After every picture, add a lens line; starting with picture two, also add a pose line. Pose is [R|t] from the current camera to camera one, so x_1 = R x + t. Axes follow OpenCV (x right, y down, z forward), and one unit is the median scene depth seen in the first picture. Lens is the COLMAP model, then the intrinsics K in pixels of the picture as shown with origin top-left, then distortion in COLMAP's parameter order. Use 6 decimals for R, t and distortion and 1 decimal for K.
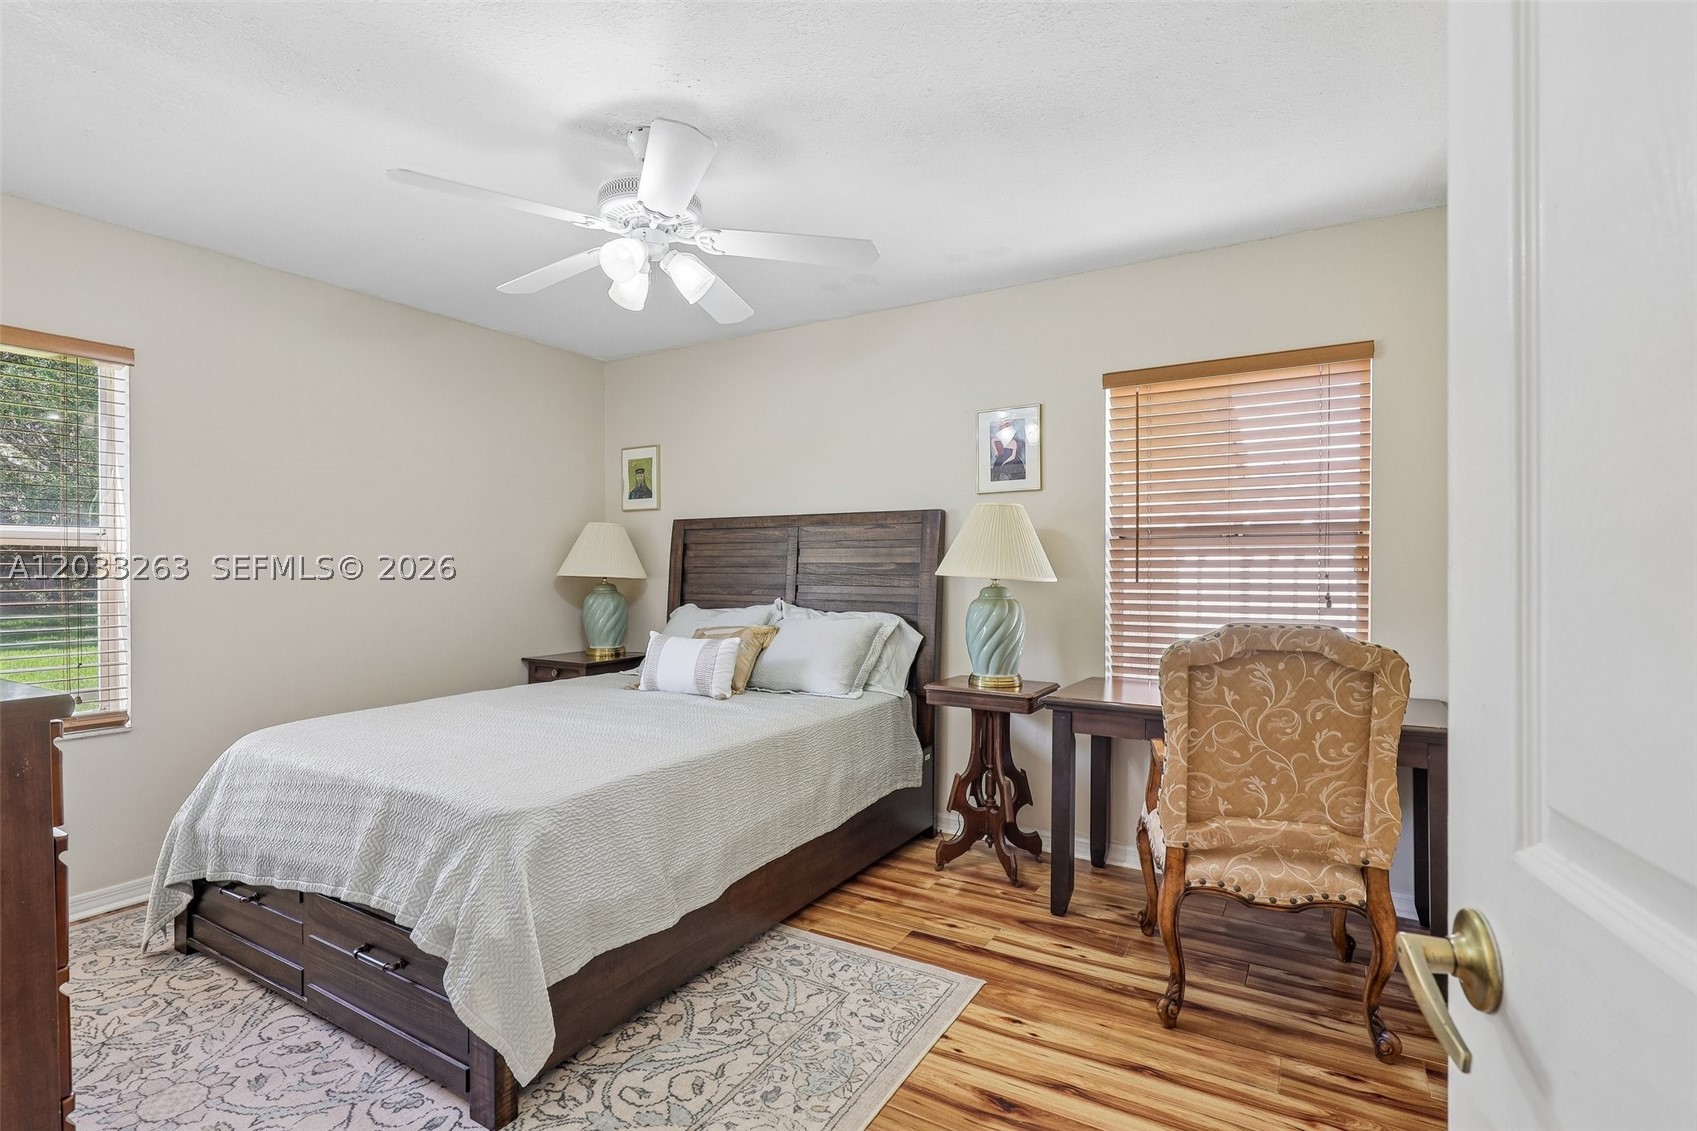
lens RADIAL K [[807.3, 0, 858.1], [0, 807.3, 572.1], [0, 0, 1]] dist [-0.005603, -0.000328]
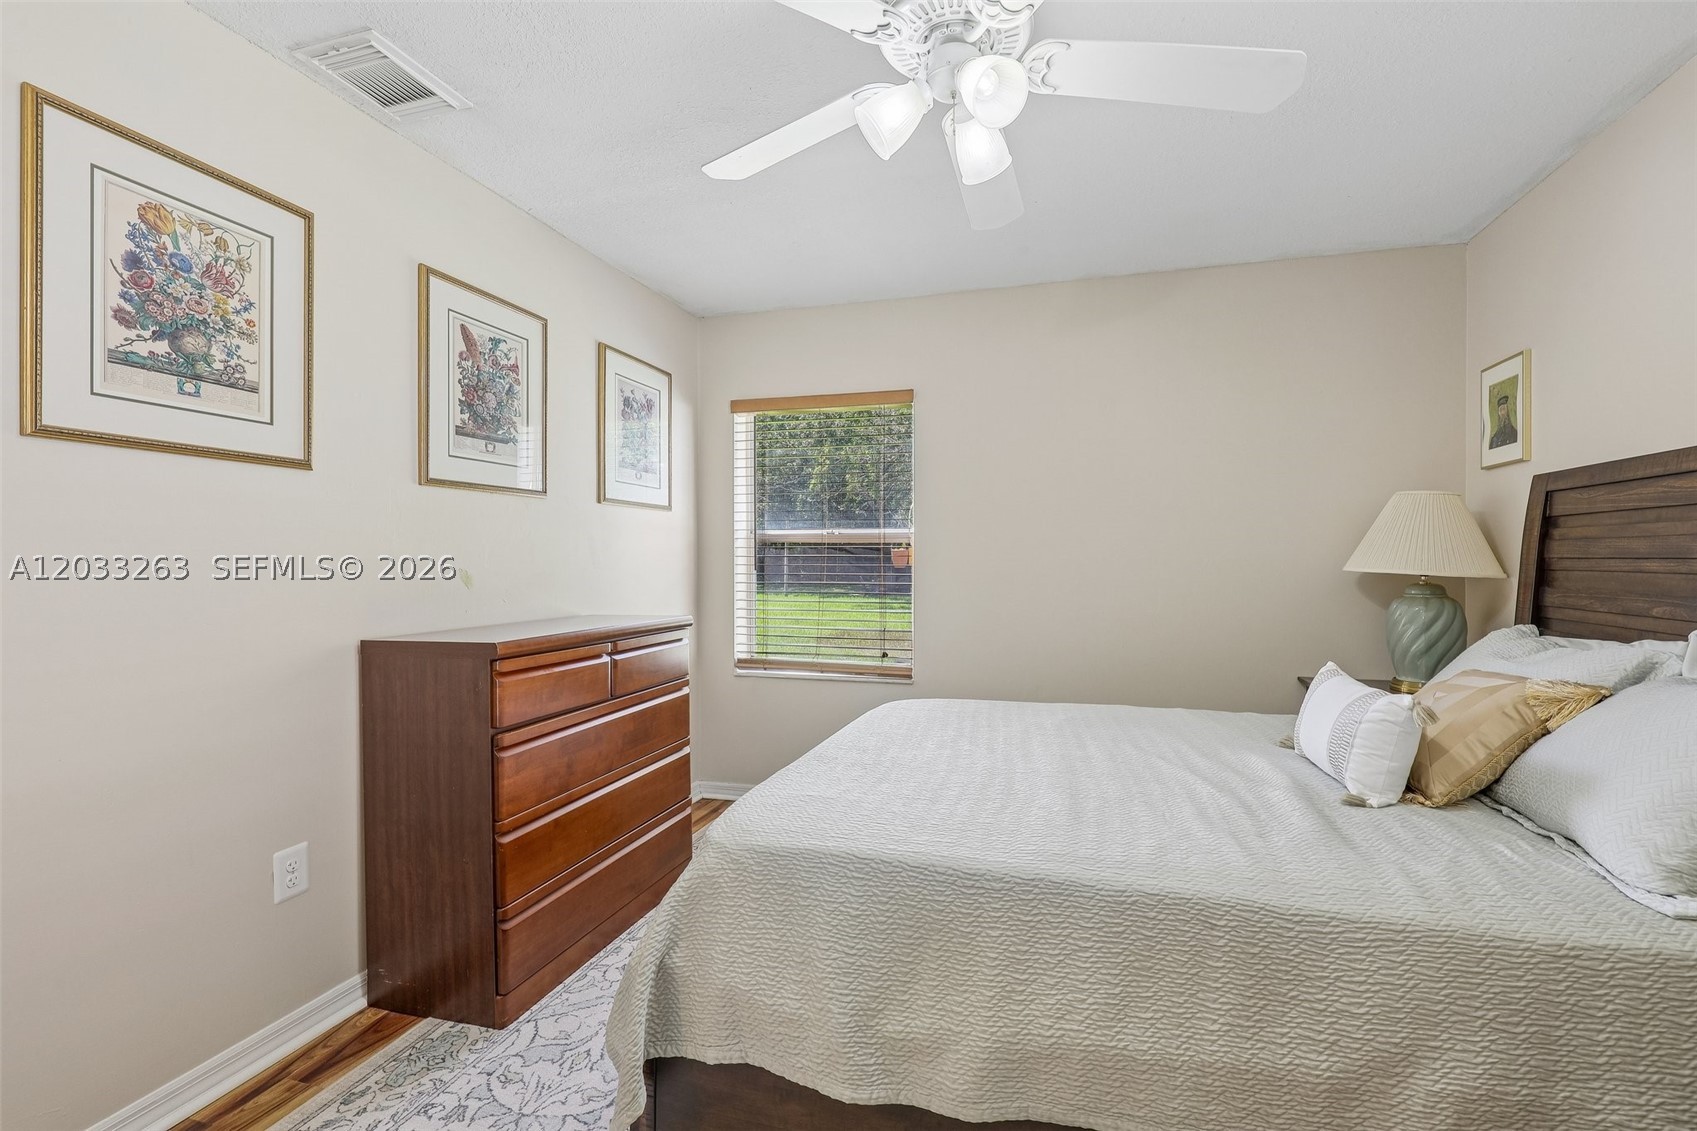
lens RADIAL K [[767.6, 0, 851.5], [0, 767.6, 560.0], [0, 0, 1]] dist [0.000203, -0.000869]
pose [[0.242303, 0.003480, -0.970194, 0.200062], [-0.006915, 0.999974, 0.001859, -0.003301], [0.970176, 0.006258, 0.242321, 0.448123]]
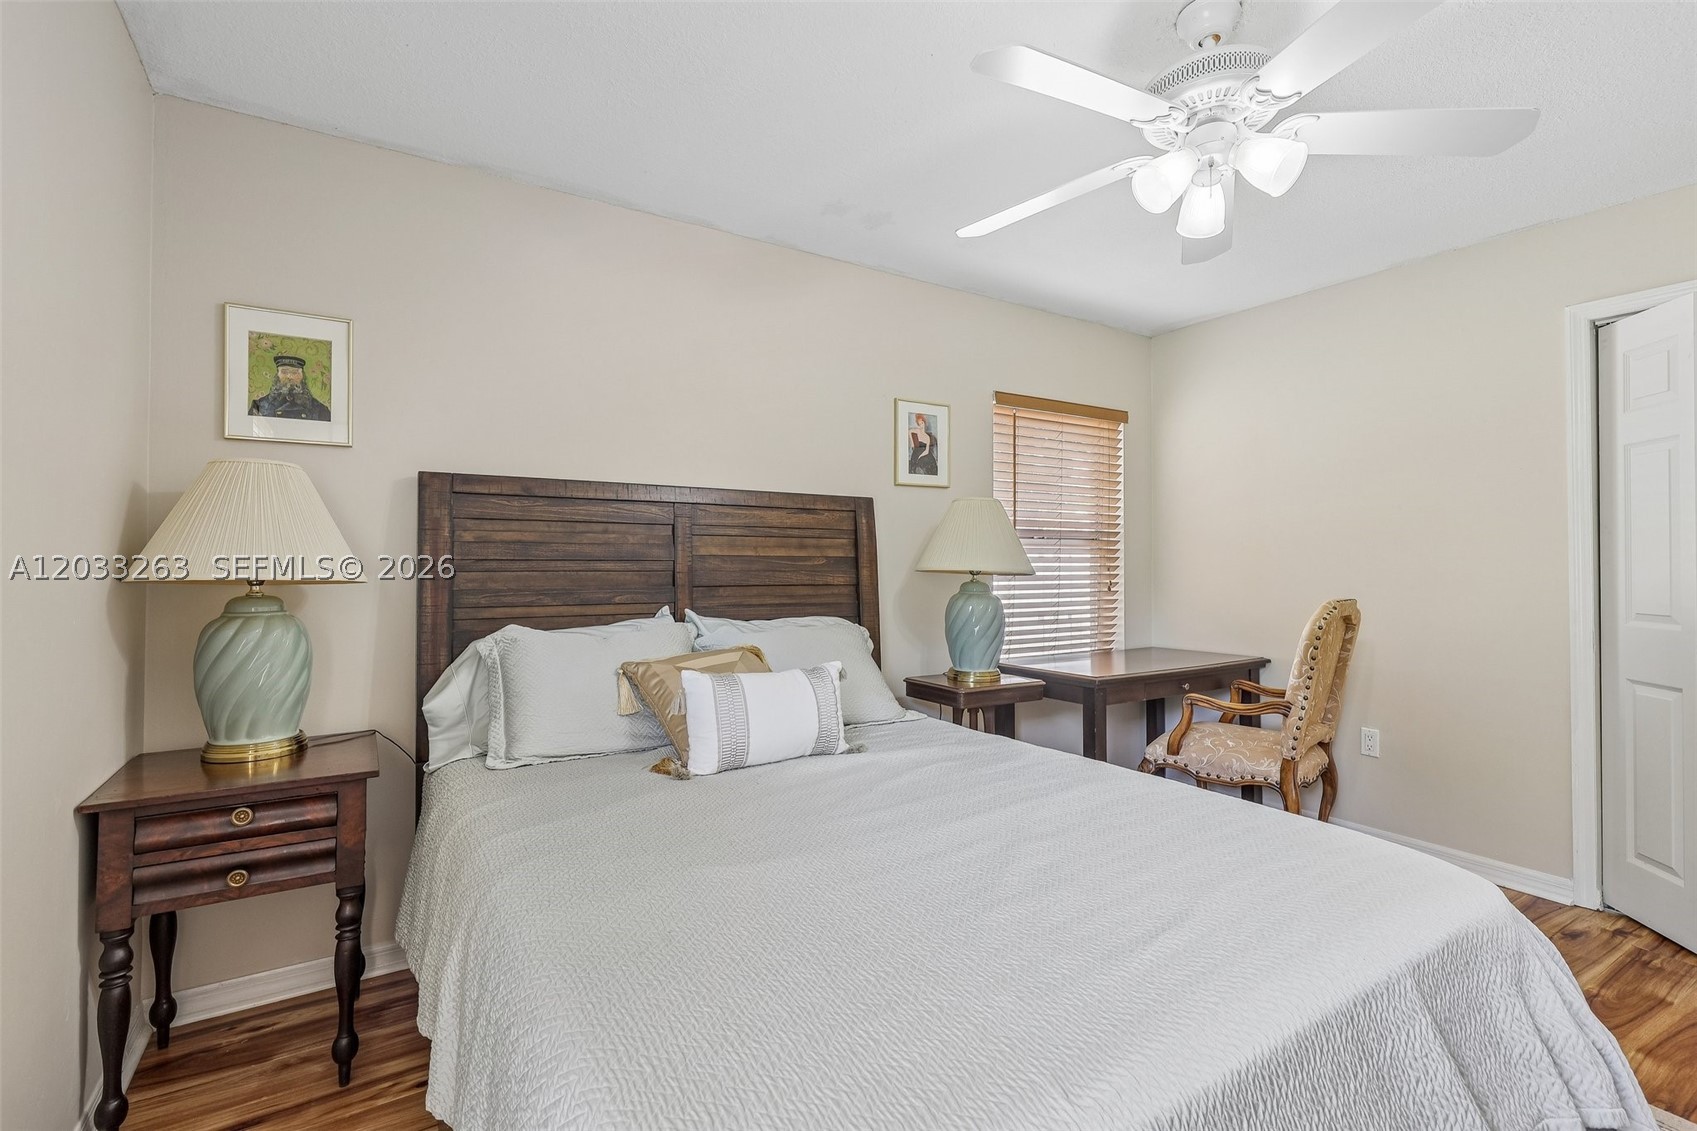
lens RADIAL K [[767.6, 0, 851.6], [0, 767.6, 554.5], [0, 0, 1]] dist [0.000203, -0.000869]
pose [[0.444453, 0.005064, 0.895788, -0.618721], [0.001057, 0.999980, -0.006177, -0.007590], [-0.895802, 0.003692, 0.444439, 0.577128]]
